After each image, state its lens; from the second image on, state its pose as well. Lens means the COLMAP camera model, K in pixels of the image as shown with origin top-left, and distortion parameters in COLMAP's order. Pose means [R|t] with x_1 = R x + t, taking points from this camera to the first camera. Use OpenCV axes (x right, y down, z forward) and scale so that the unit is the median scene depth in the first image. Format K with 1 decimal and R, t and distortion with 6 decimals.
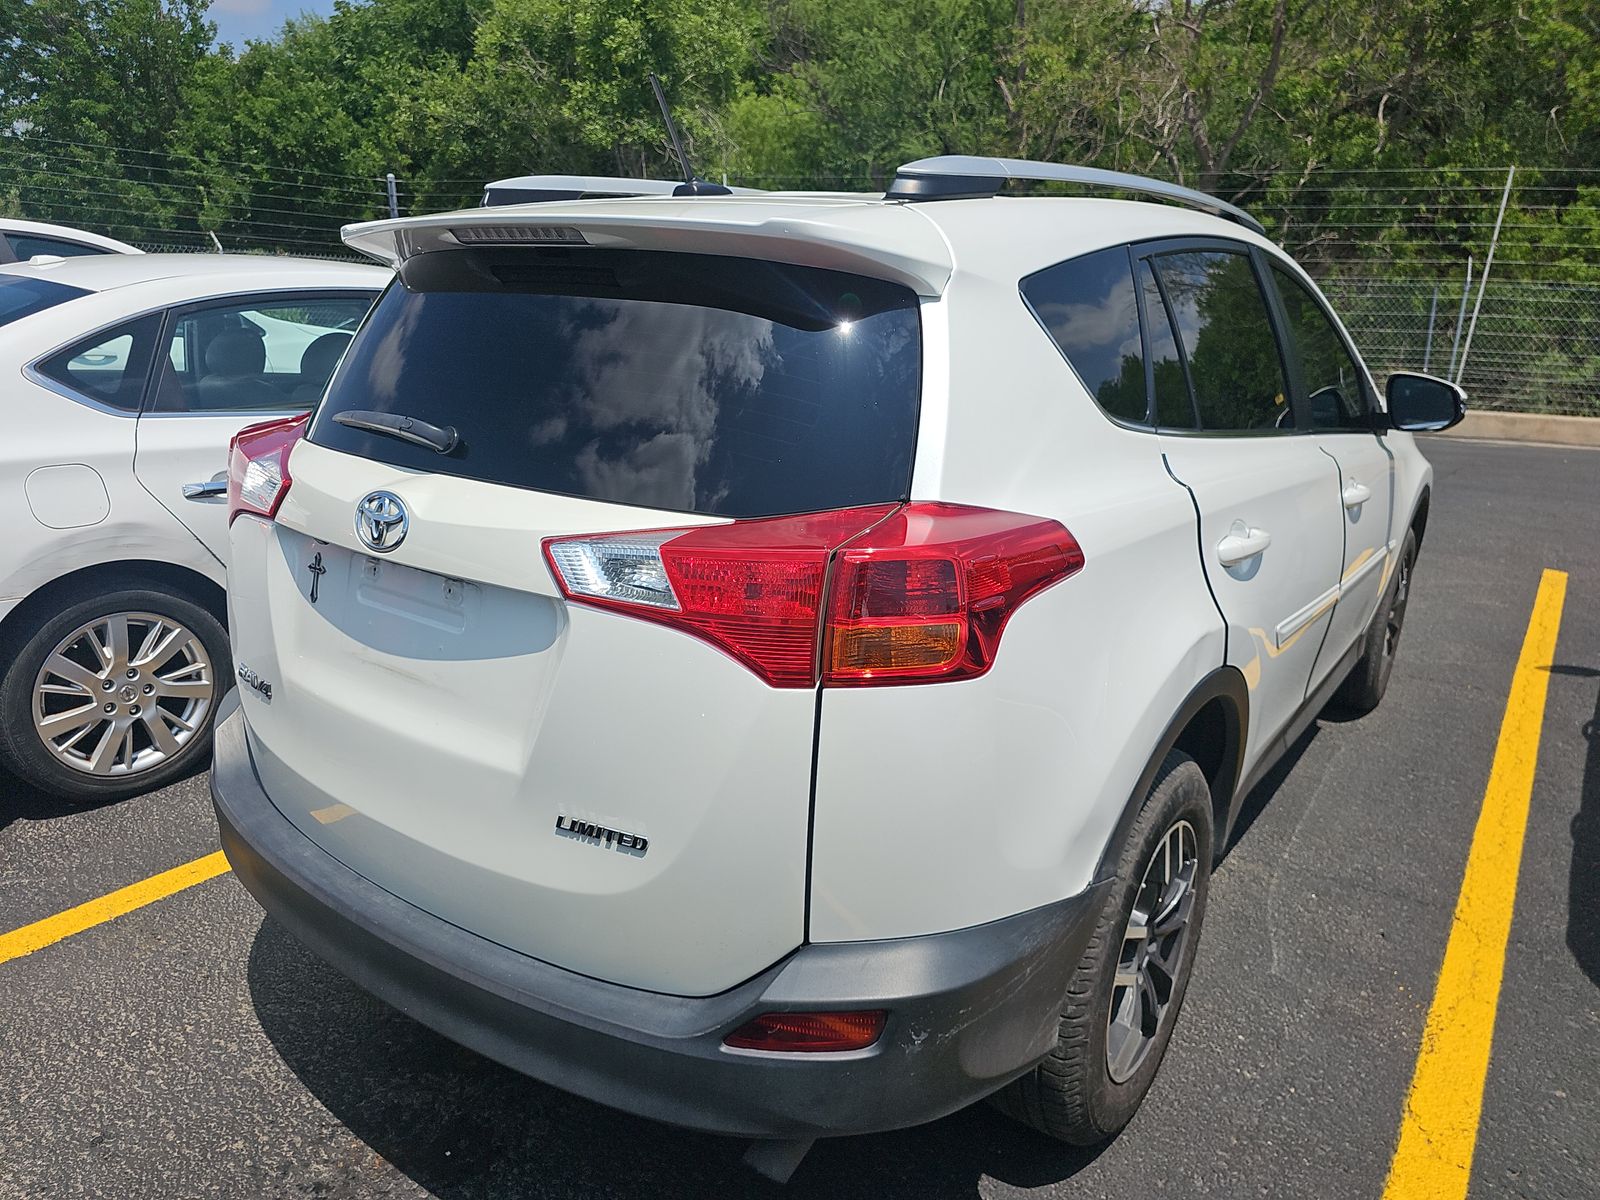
lens RADIAL K [[1083.6, 0, 792.5], [0, 1083.6, 605.5], [0, 0, 1]] dist [0.034738, -0.036203]
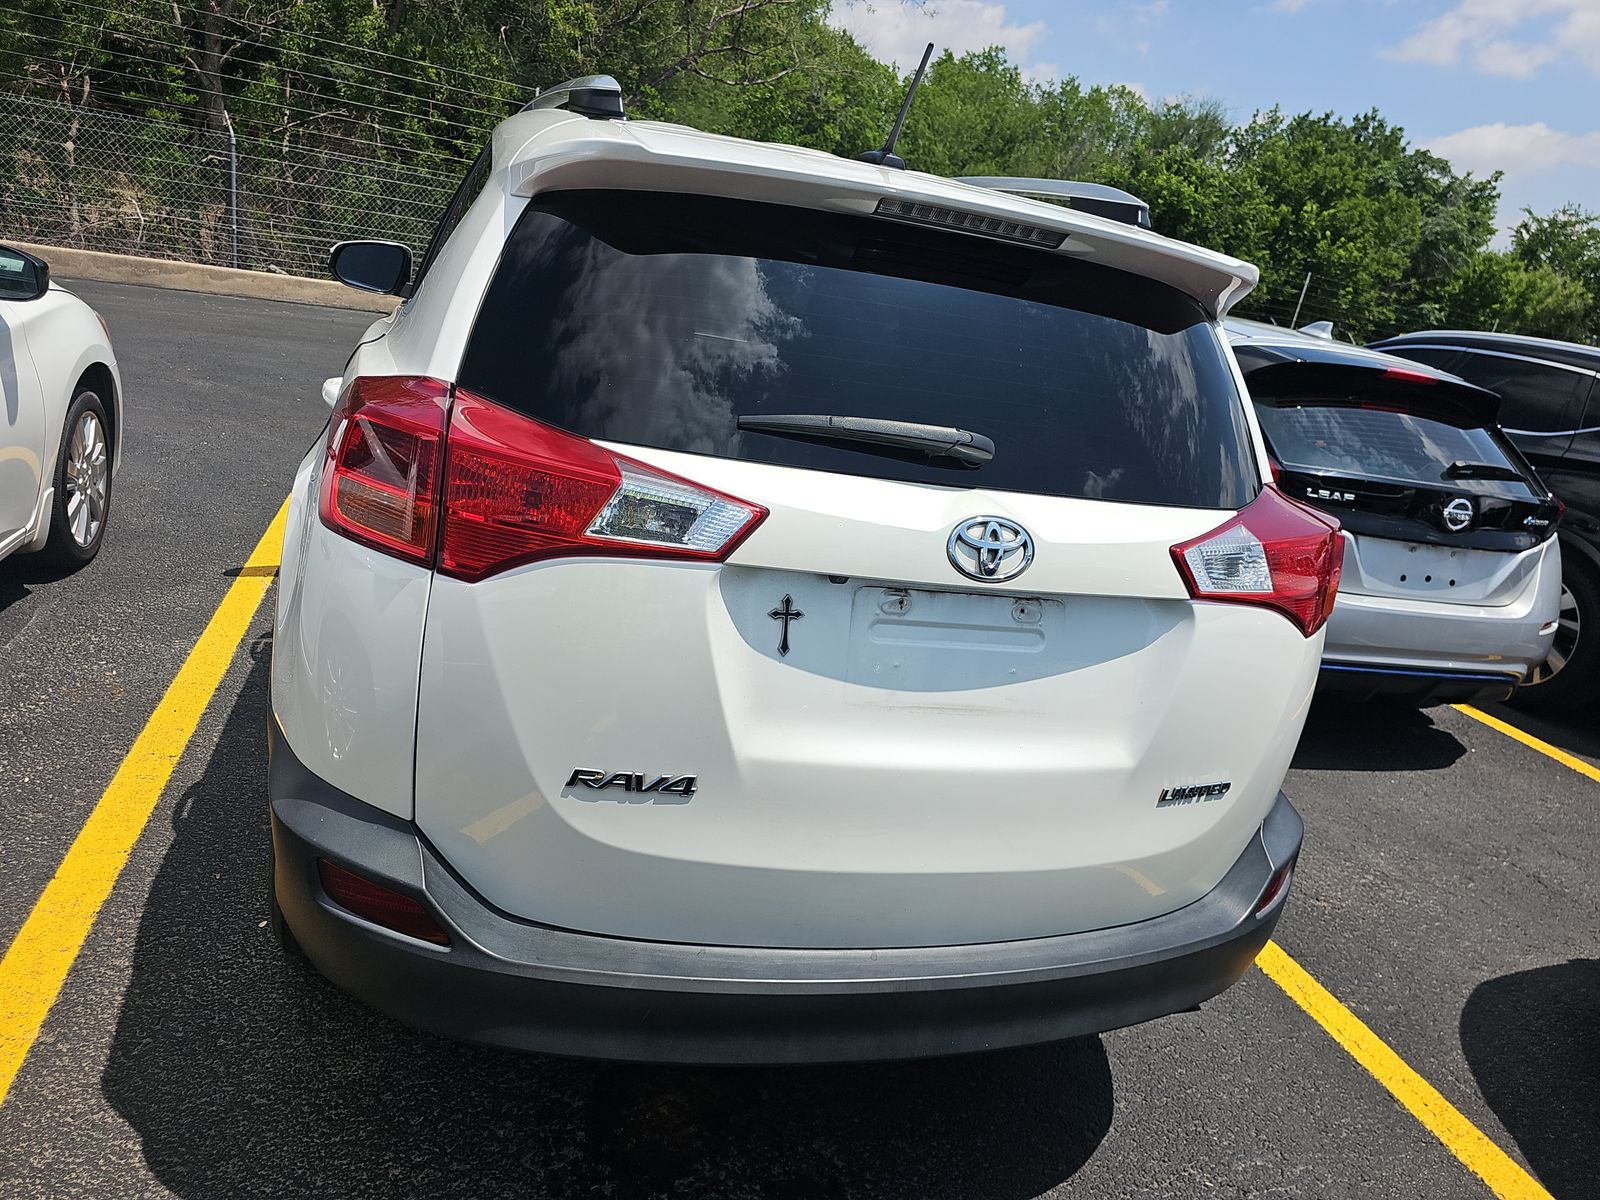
lens RADIAL K [[1083.6, 0, 806.9], [0, 1083.6, 606.2], [0, 0, 1]] dist [0.034738, -0.036203]
pose [[0.586393, -0.172882, 0.791363, -1.245135], [0.077958, 0.984469, 0.157302, -0.192552], [-0.806267, -0.030548, 0.590763, 0.618555]]
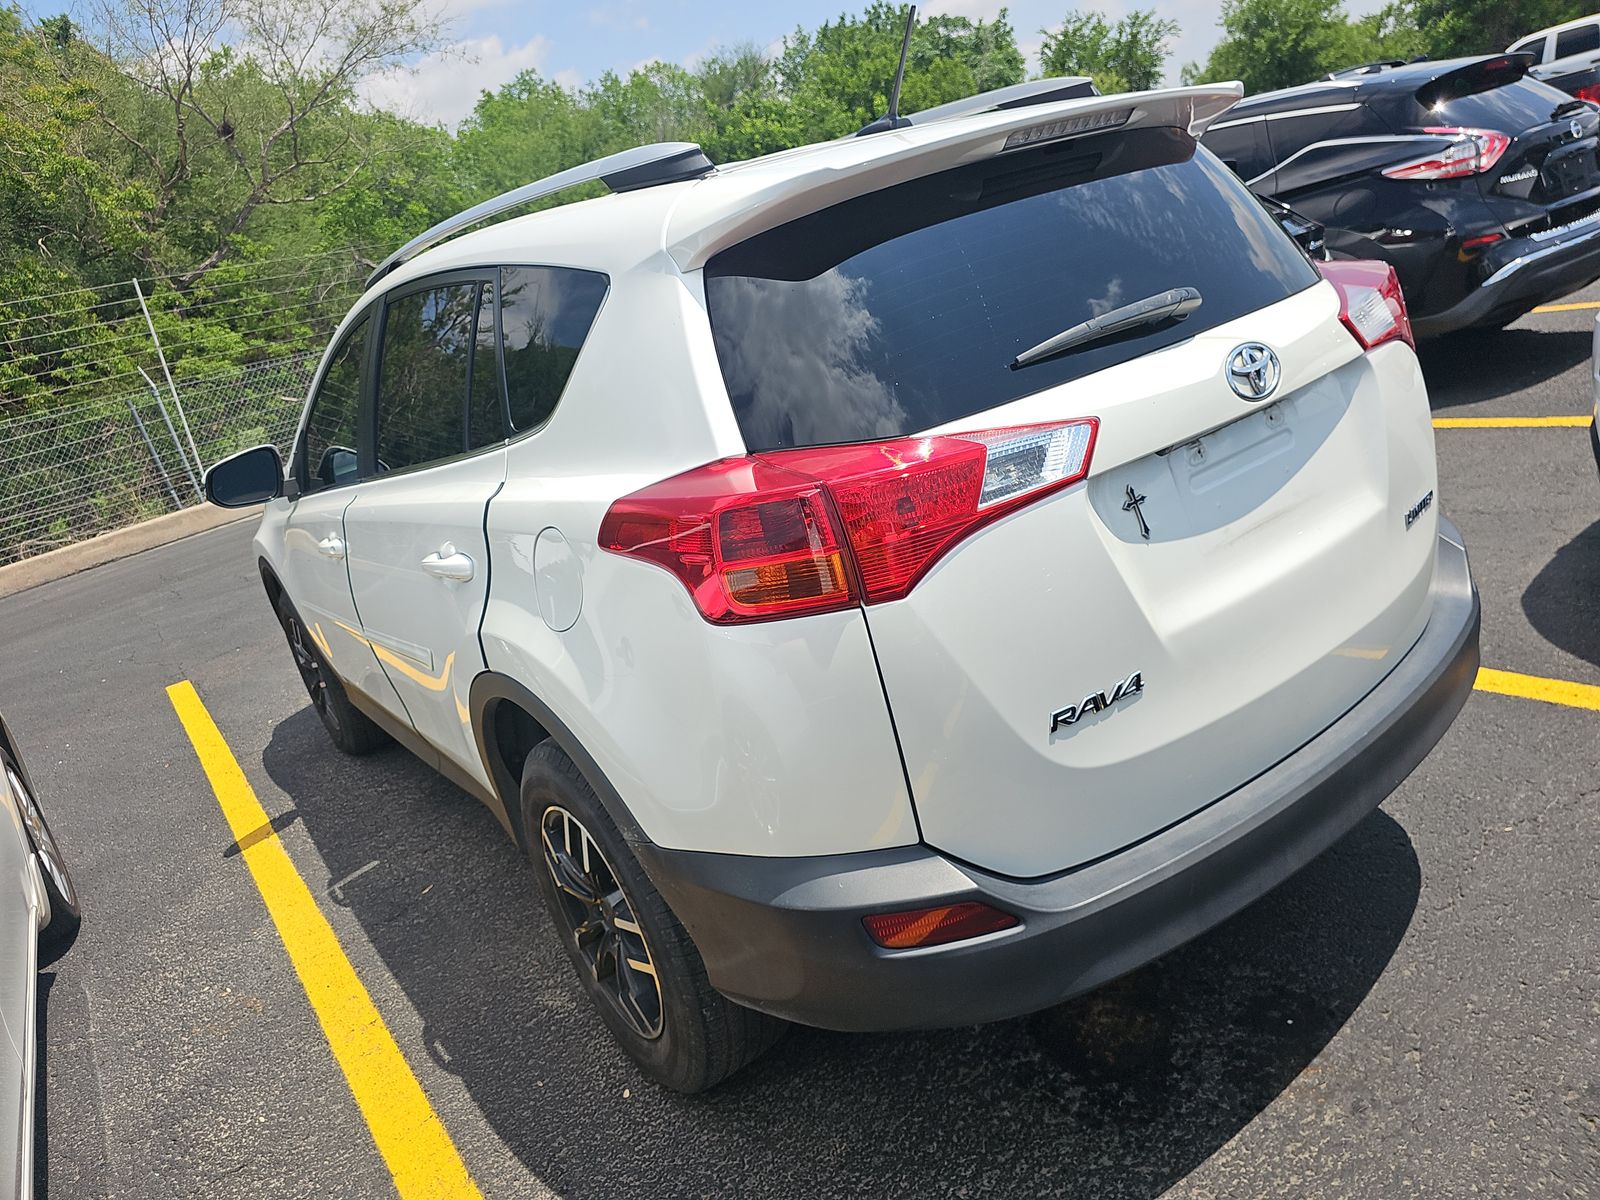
lens RADIAL K [[1083.6, 0, 812.3], [0, 1083.6, 593.6], [0, 0, 1]] dist [0.034738, -0.036203]
pose [[0.277978, -0.372225, 0.885538, -1.537538], [0.486767, 0.849328, 0.204204, -0.323117], [-0.828122, 0.374287, 0.417281, 1.041435]]
